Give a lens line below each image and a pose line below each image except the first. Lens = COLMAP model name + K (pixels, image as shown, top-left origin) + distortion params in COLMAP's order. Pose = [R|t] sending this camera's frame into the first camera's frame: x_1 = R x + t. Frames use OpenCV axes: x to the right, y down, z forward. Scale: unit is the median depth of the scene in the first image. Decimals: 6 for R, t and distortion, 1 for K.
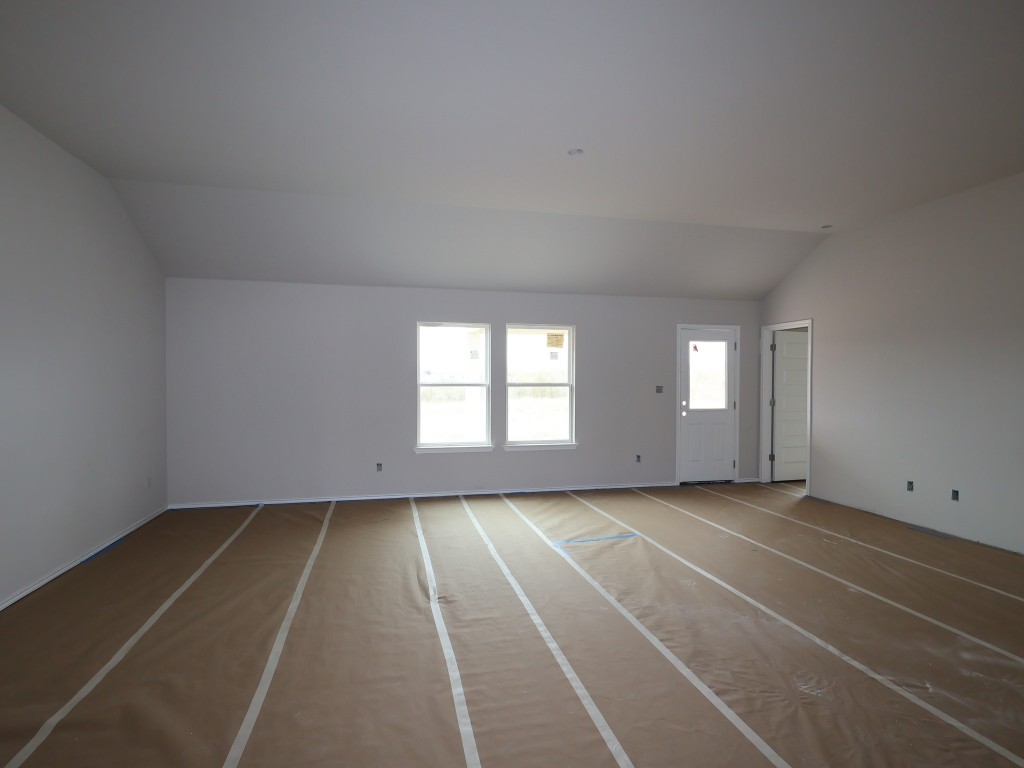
lens RADIAL K [[532.5, 0, 506.7], [0, 532.5, 387.4], [0, 0, 1]] dist [-0.003581, -0.000463]
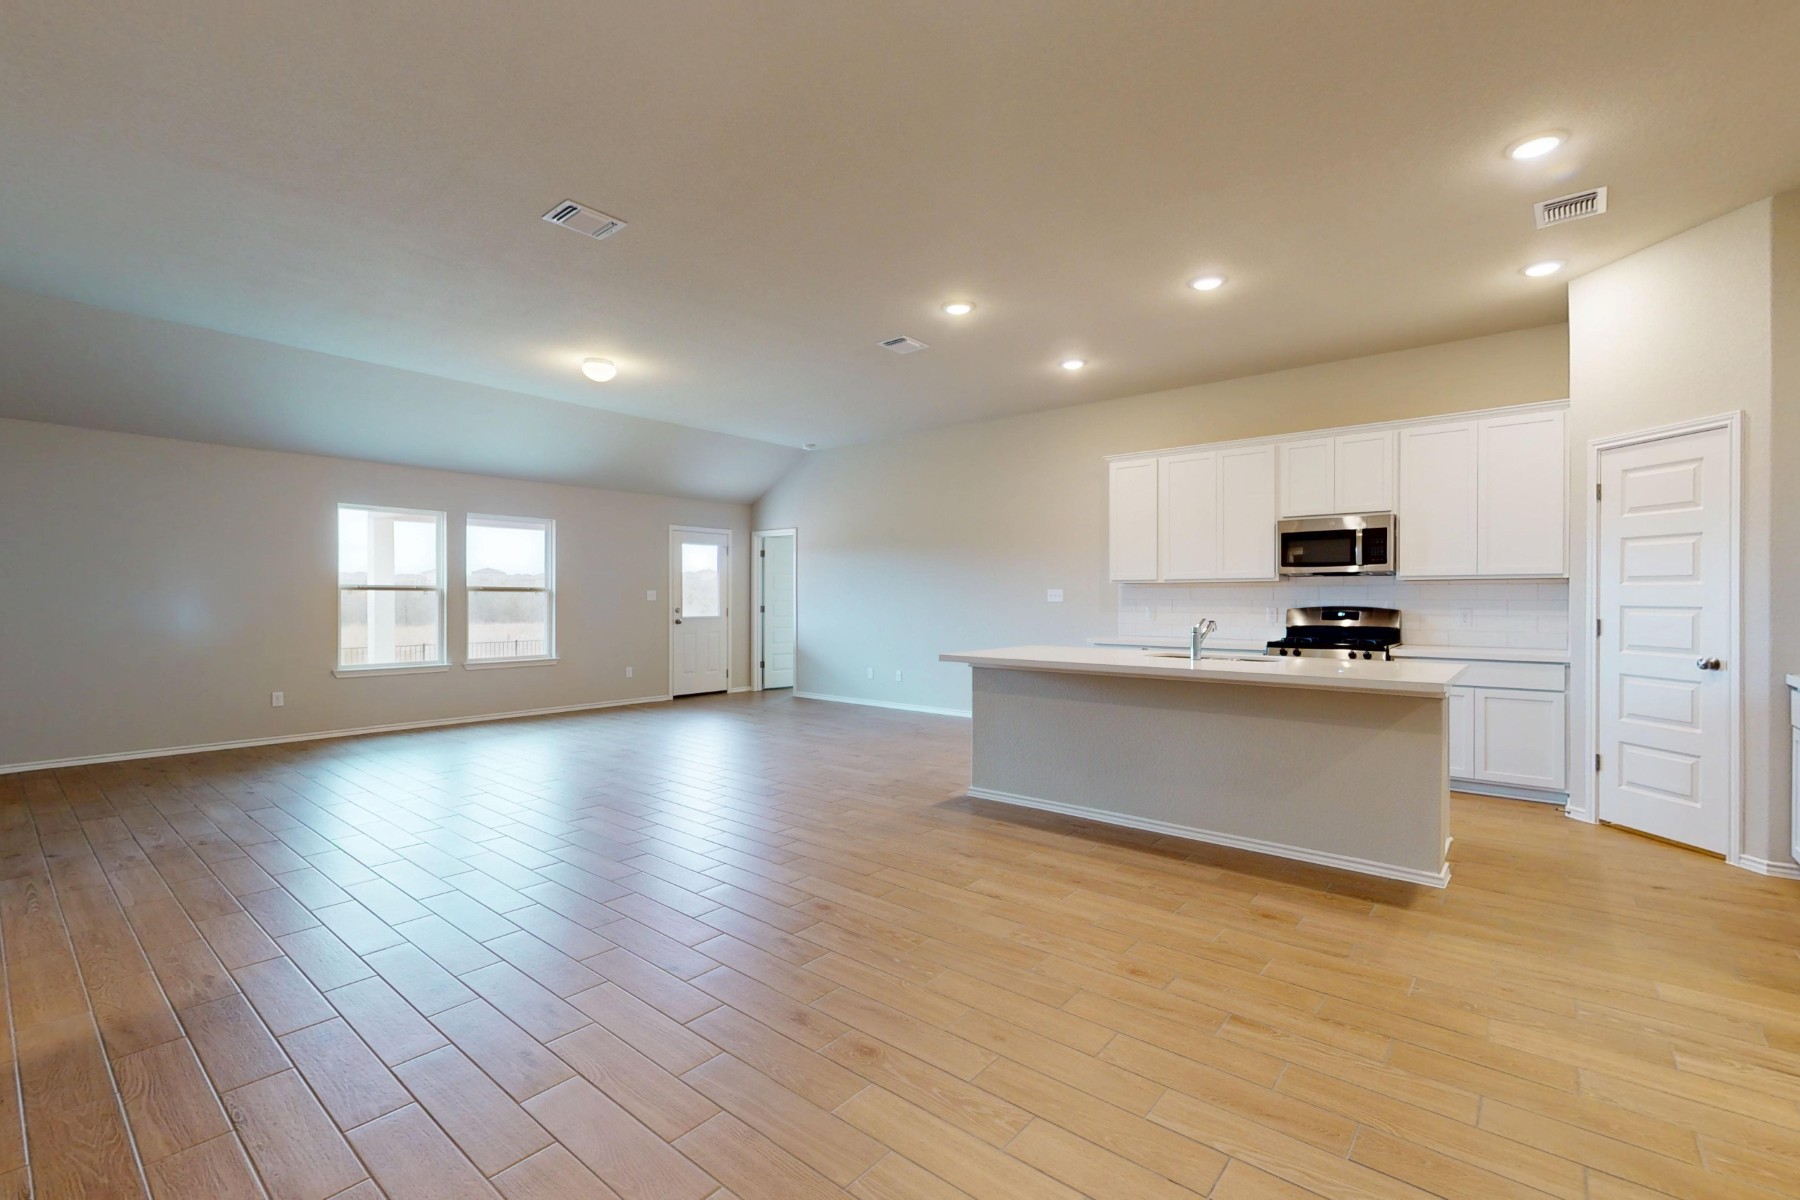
lens RADIAL K [[781.4, 0, 899.7], [0, 781.4, 599.0], [0, 0, 1]] dist [0.001271, -0.000882]
pose [[0.793420, -0.003490, 0.608664, -0.192378], [0.011566, 0.999889, -0.009344, 0.027588], [-0.608565, 0.014454, 0.793373, -0.325399]]
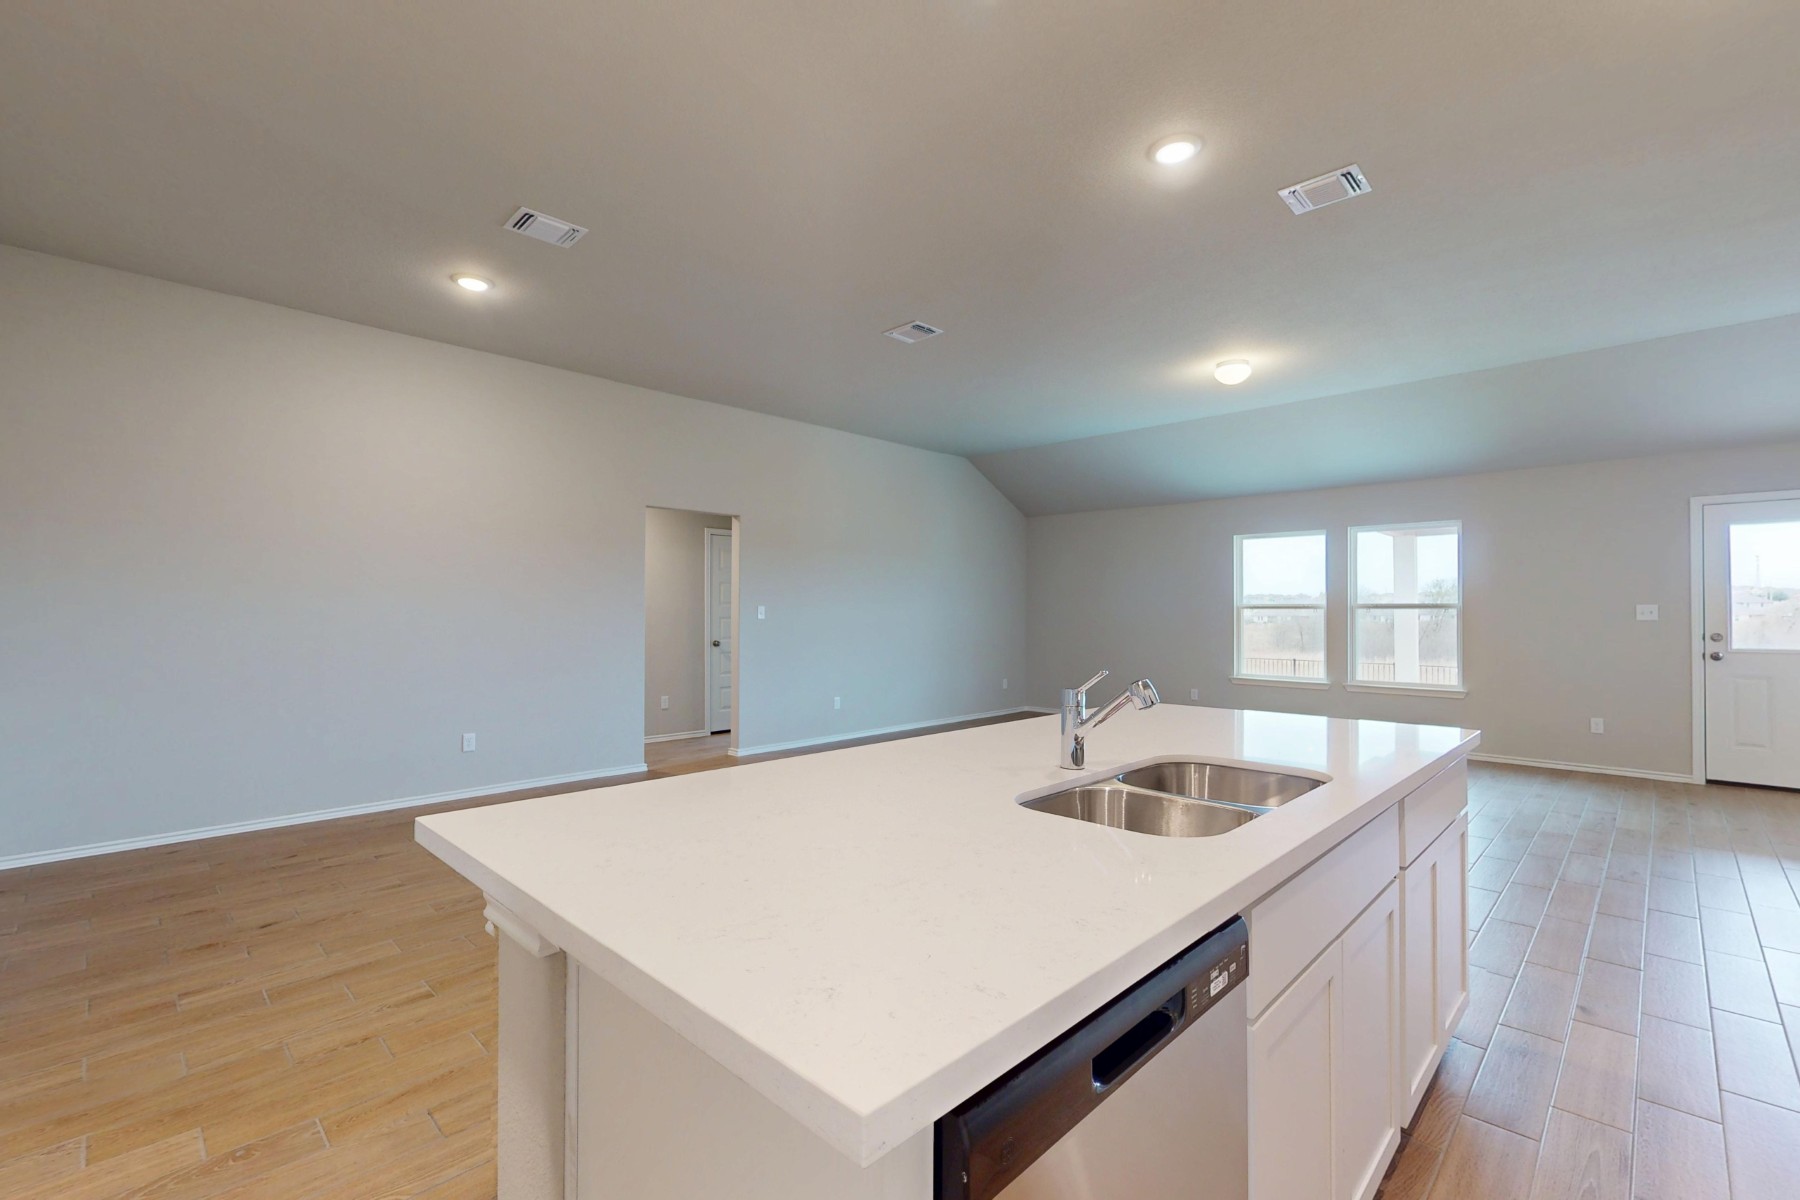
lens RADIAL K [[781.4, 0, 901.2], [0, 781.4, 607.4], [0, 0, 1]] dist [0.001271, -0.000882]
pose [[0.547408, -0.009236, -0.836815, 0.563925], [-0.014953, 0.999672, -0.020815, 0.028434], [0.836733, 0.023907, 0.547090, -0.161946]]
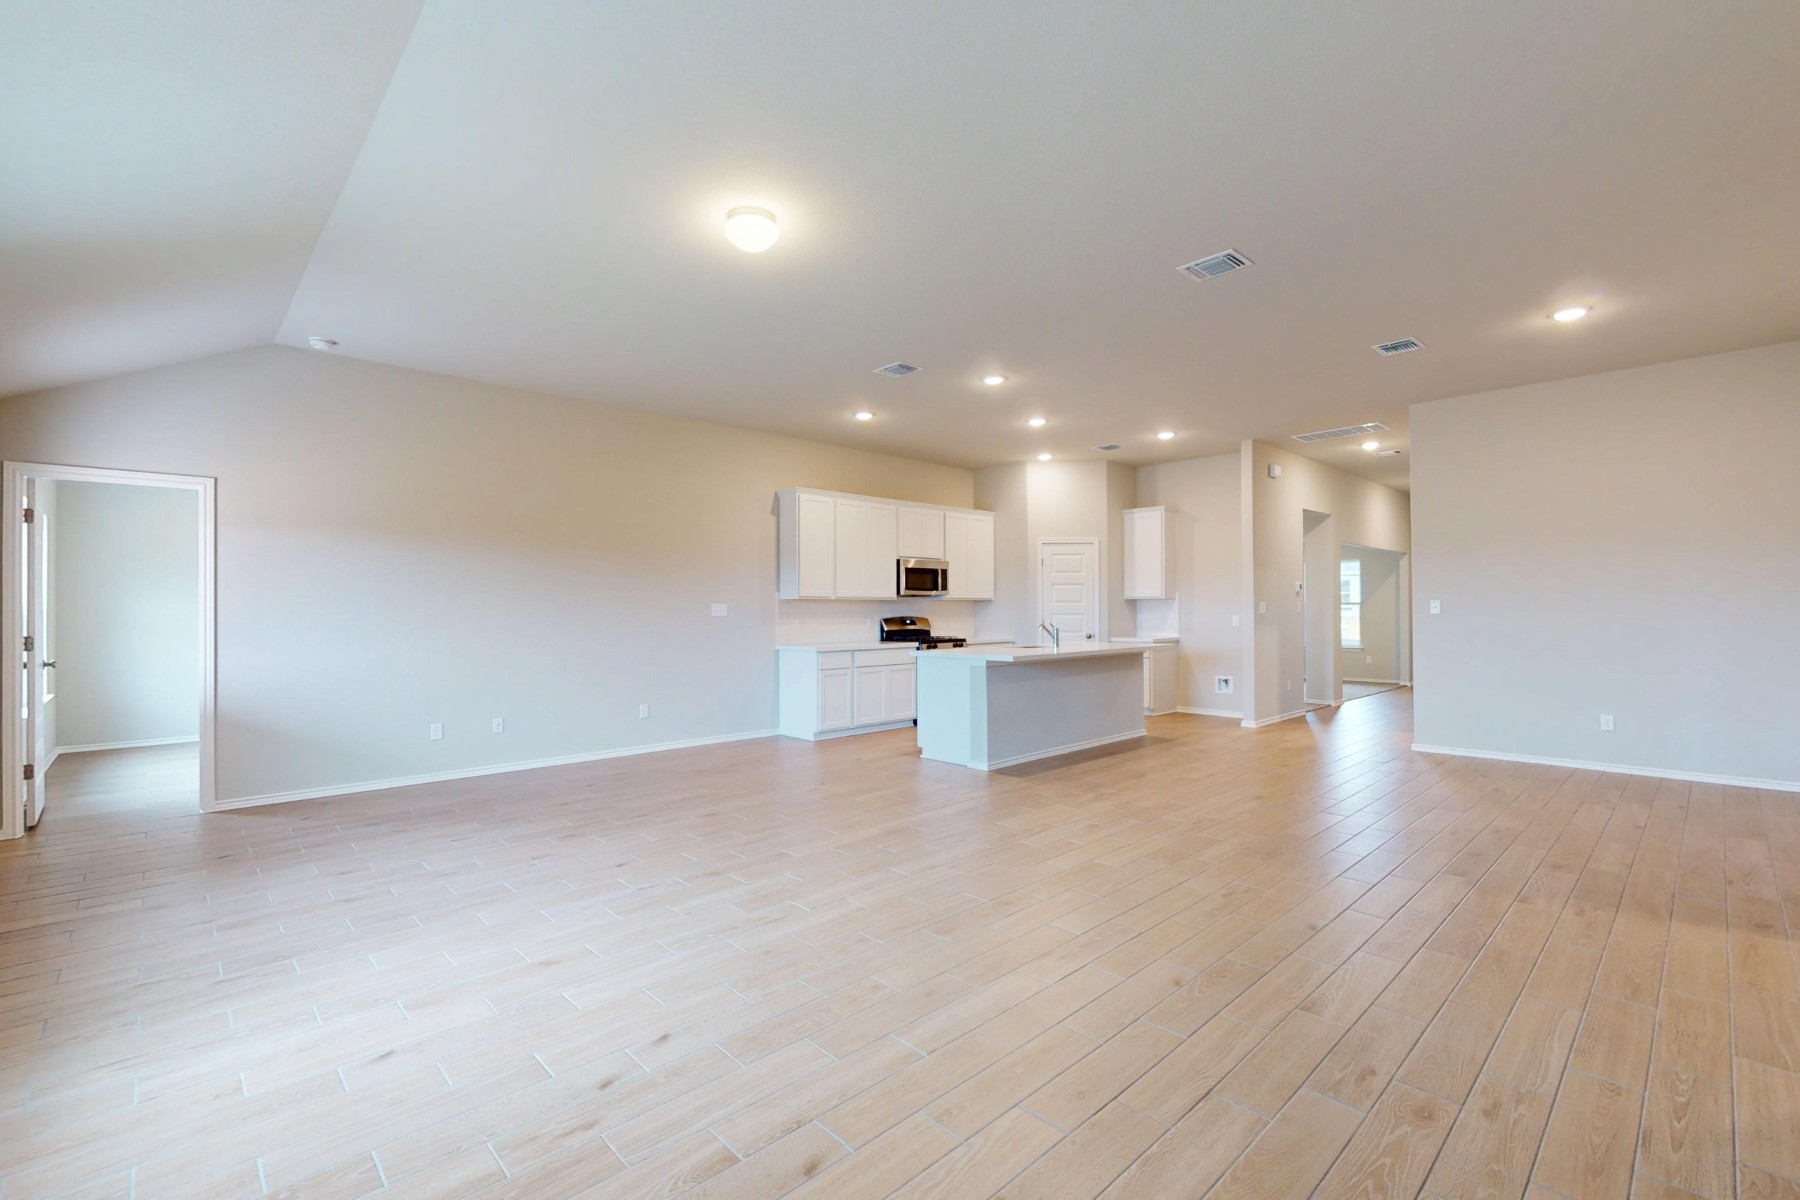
lens RADIAL K [[781.4, 0, 897.7], [0, 781.4, 608.0], [0, 0, 1]] dist [0.001271, -0.000882]
pose [[-0.513677, 0.001798, 0.857981, -0.418900], [0.017980, 0.999801, 0.008670, 0.007046], [-0.857795, 0.019880, -0.513607, 0.754893]]
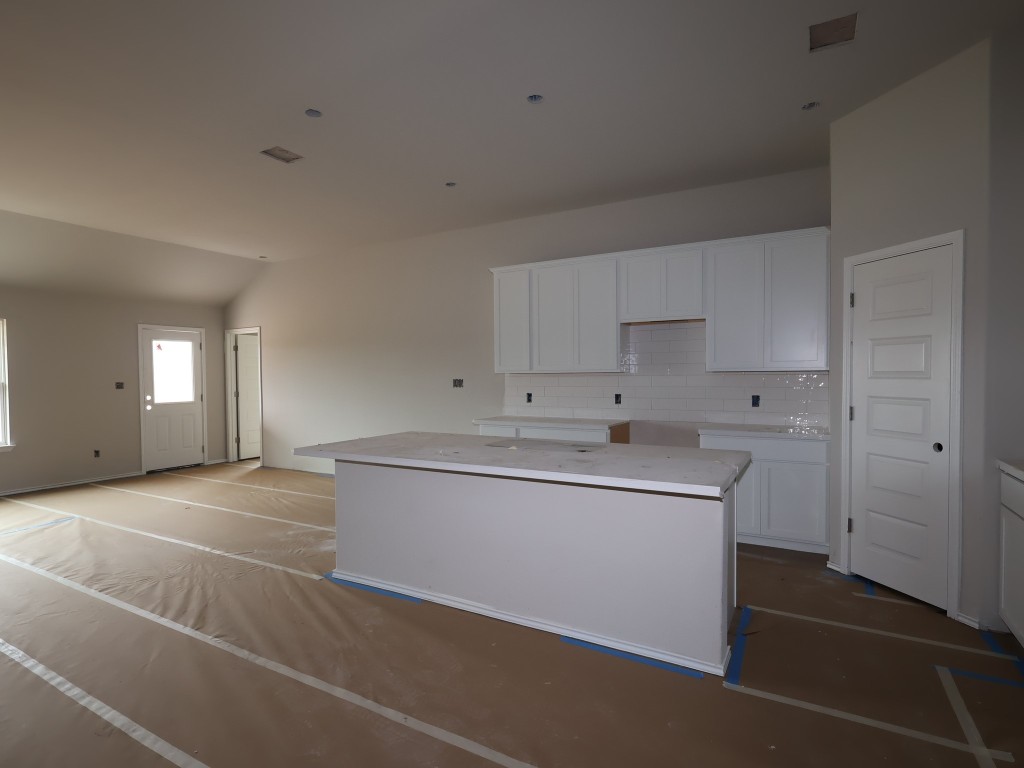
lens RADIAL K [[532.5, 0, 510.0], [0, 532.5, 387.9], [0, 0, 1]] dist [-0.003581, -0.000463]
pose [[0.675110, -0.028330, 0.737173, 0.034747], [0.024533, 0.999572, 0.015946, 0.010744], [-0.737309, 0.007319, 0.675516, -0.272766]]
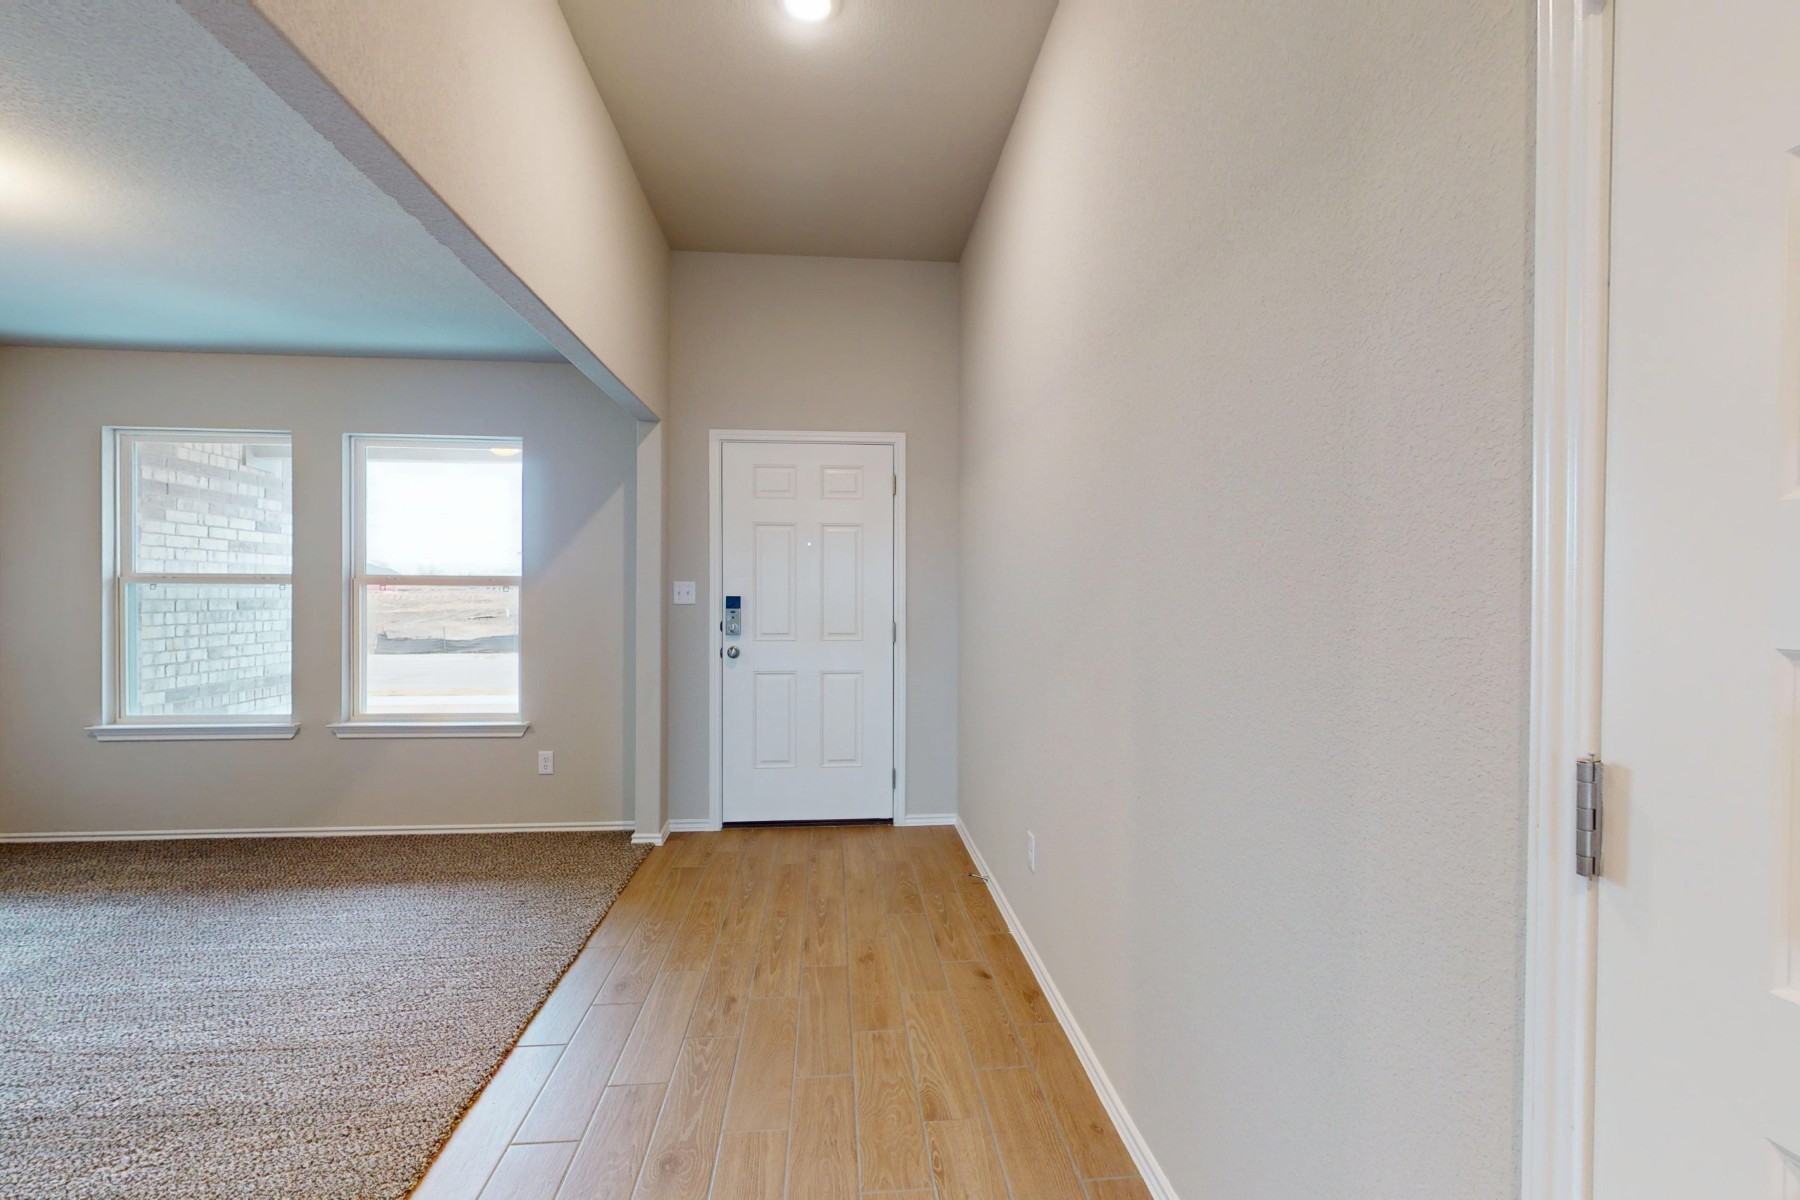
lens RADIAL K [[896.8, 0, 914.7], [0, 896.8, 593.0], [0, 0, 1]] dist [0.014663, -0.000953]
pose [[0.991056, -0.004471, -0.133374, 0.524437], [0.002322, 0.999865, -0.016263, 0.016757], [0.133429, 0.015808, 0.990932, 0.331696]]
